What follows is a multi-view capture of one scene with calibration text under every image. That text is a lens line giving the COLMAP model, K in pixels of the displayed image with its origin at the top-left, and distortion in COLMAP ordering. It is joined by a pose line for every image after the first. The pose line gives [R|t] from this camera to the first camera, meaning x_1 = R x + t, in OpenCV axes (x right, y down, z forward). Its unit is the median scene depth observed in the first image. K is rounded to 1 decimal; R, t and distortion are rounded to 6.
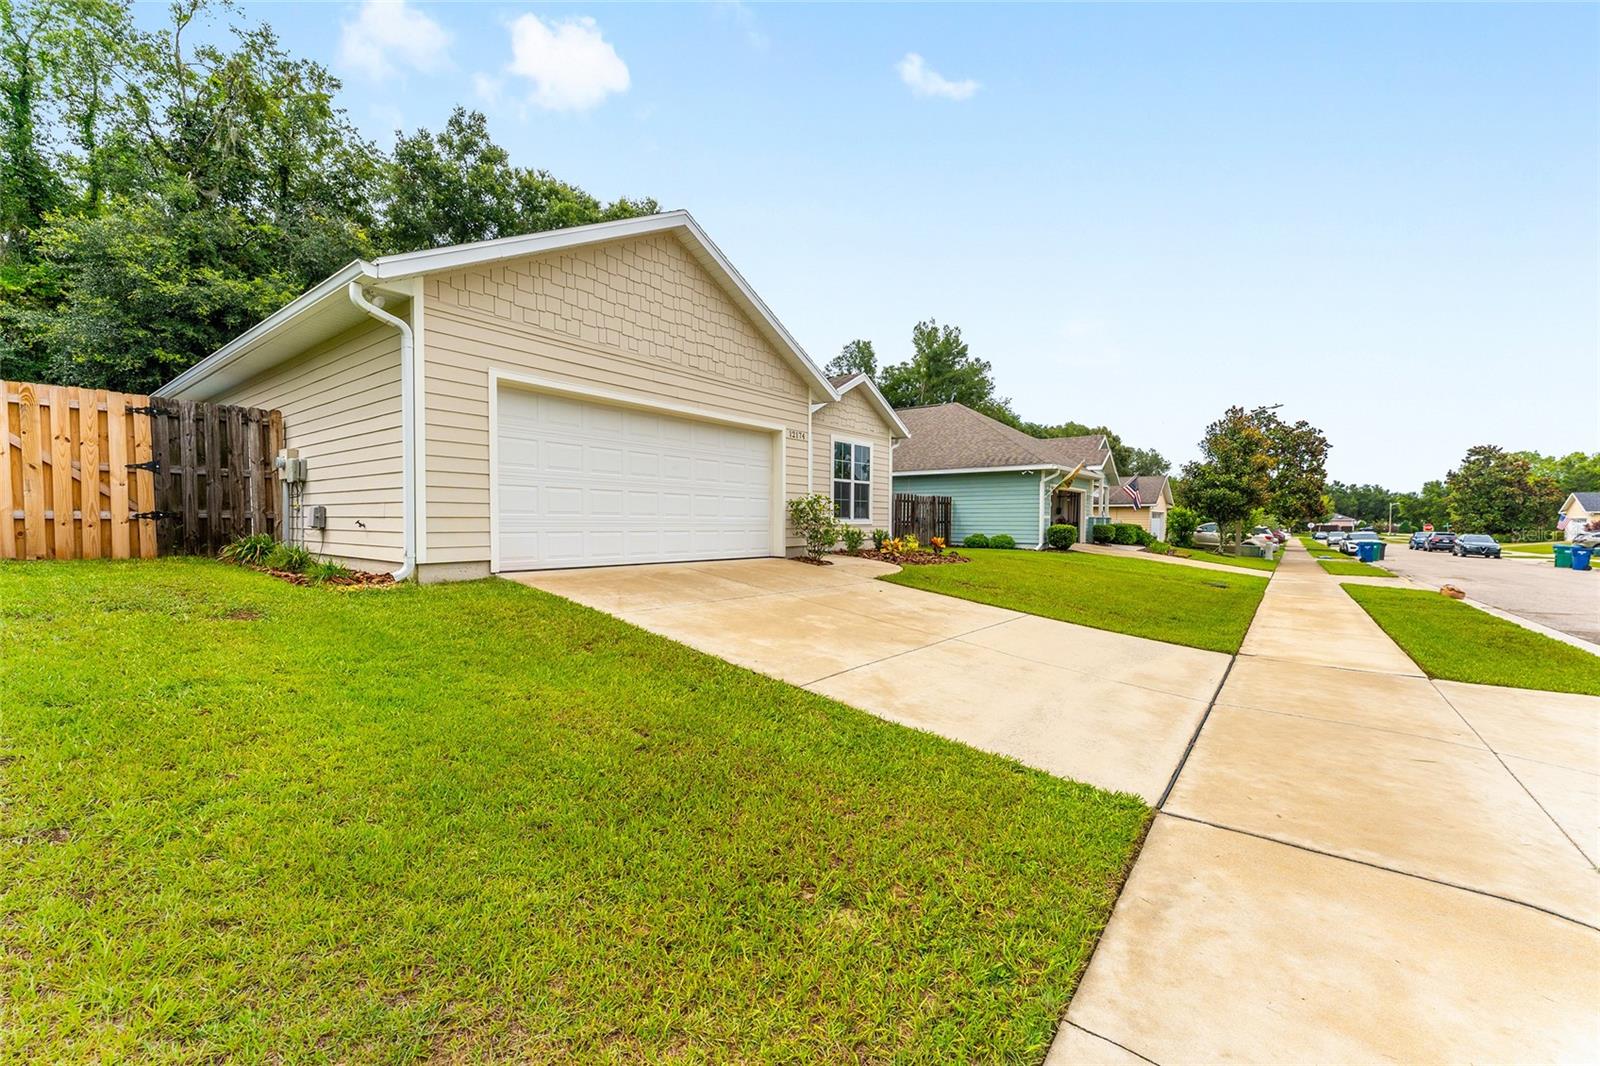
lens RADIAL K [[656.4, 0, 801.7], [0, 656.4, 540.2], [0, 0, 1]] dist [-0.001563, 0.000182]
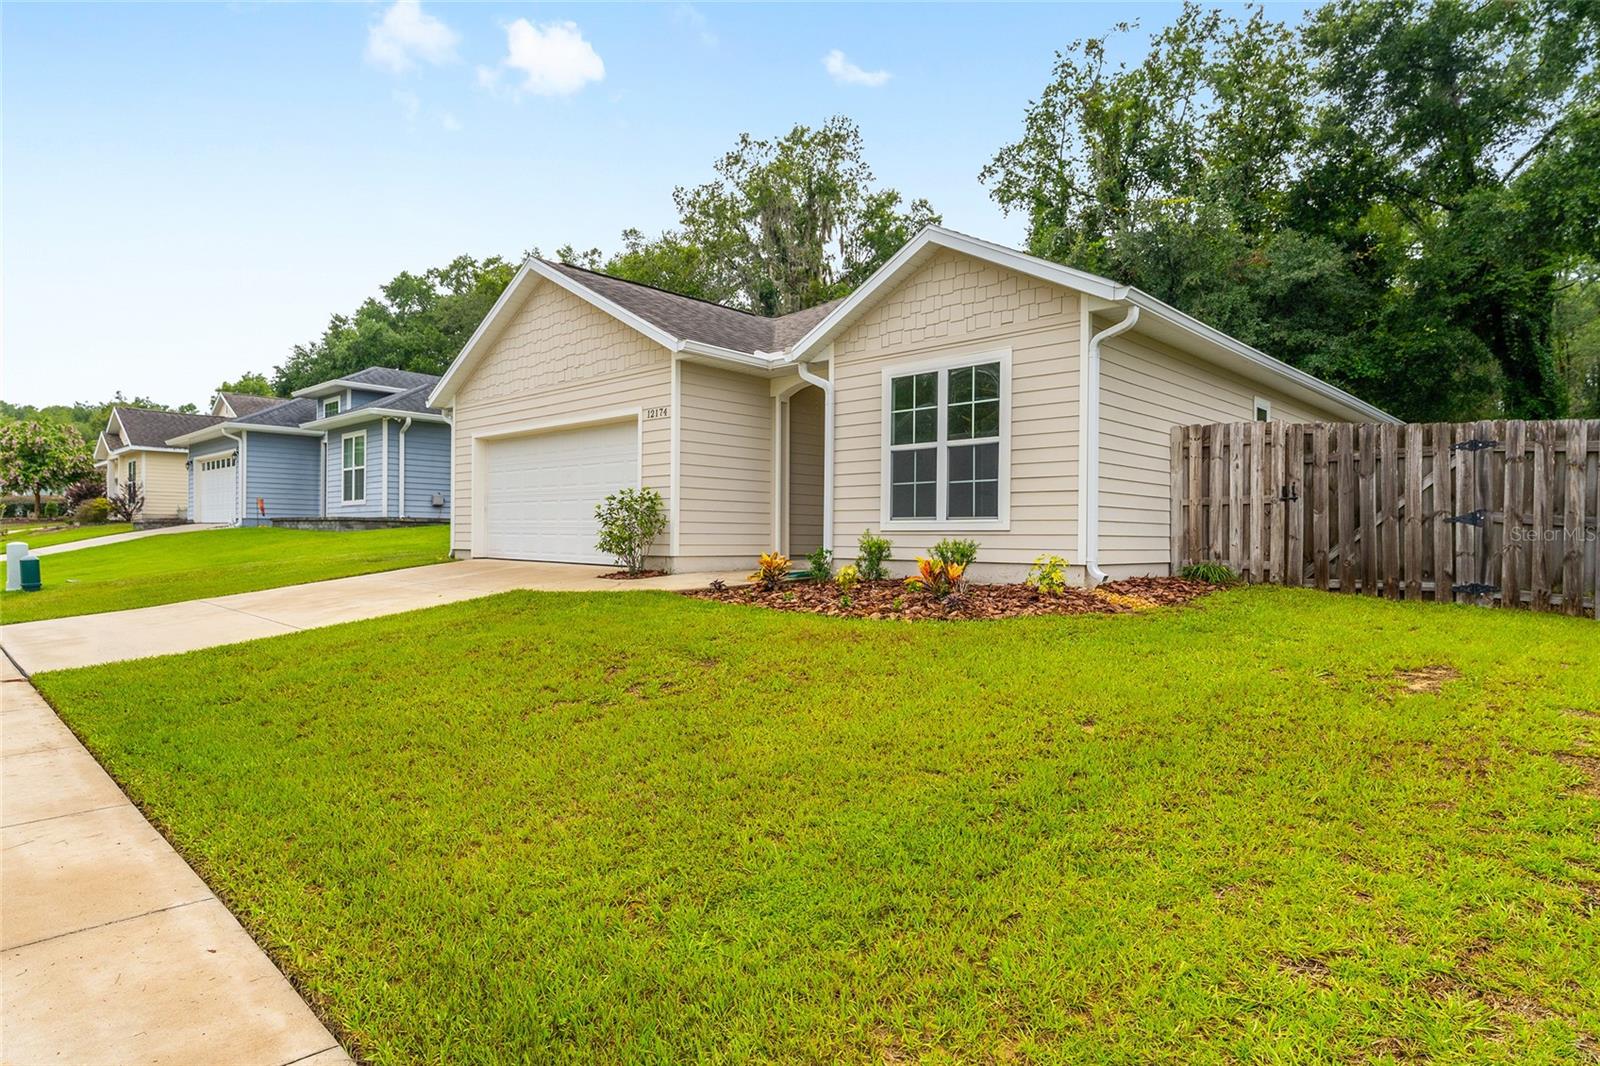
lens RADIAL K [[845.1, 0, 801.7], [0, 845.1, 530.3], [0, 0, 1]] dist [0.000261, 0.000277]
pose [[-0.104951, -0.010627, -0.994421, 0.734159], [-0.036586, 0.999307, -0.006818, -0.016118], [0.993804, 0.035667, -0.105267, 0.971908]]
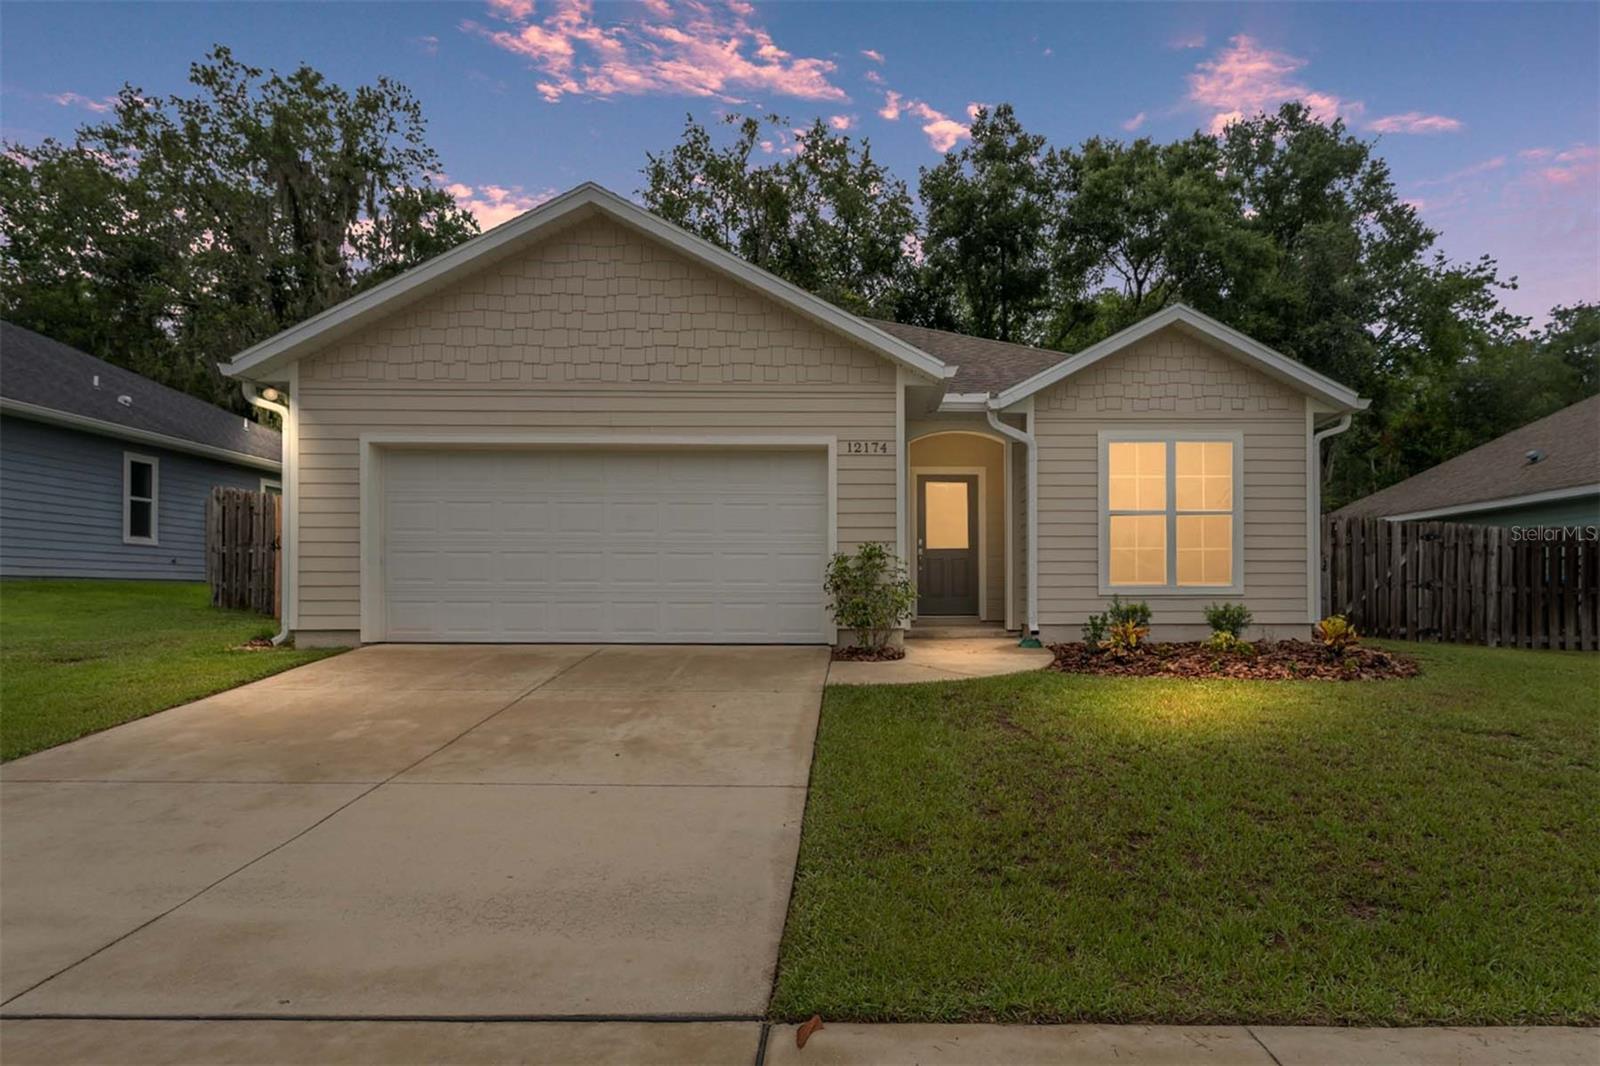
lens RADIAL K [[849.4, 0, 792.3], [0, 849.4, 591.6], [0, 0, 1]] dist [0.002043, -0.000679]
pose [[0.609112, -0.010499, -0.793015, 0.439096], [-0.019644, 0.999406, -0.028320, -0.001263], [0.792841, 0.032828, 0.608544, 0.352199]]
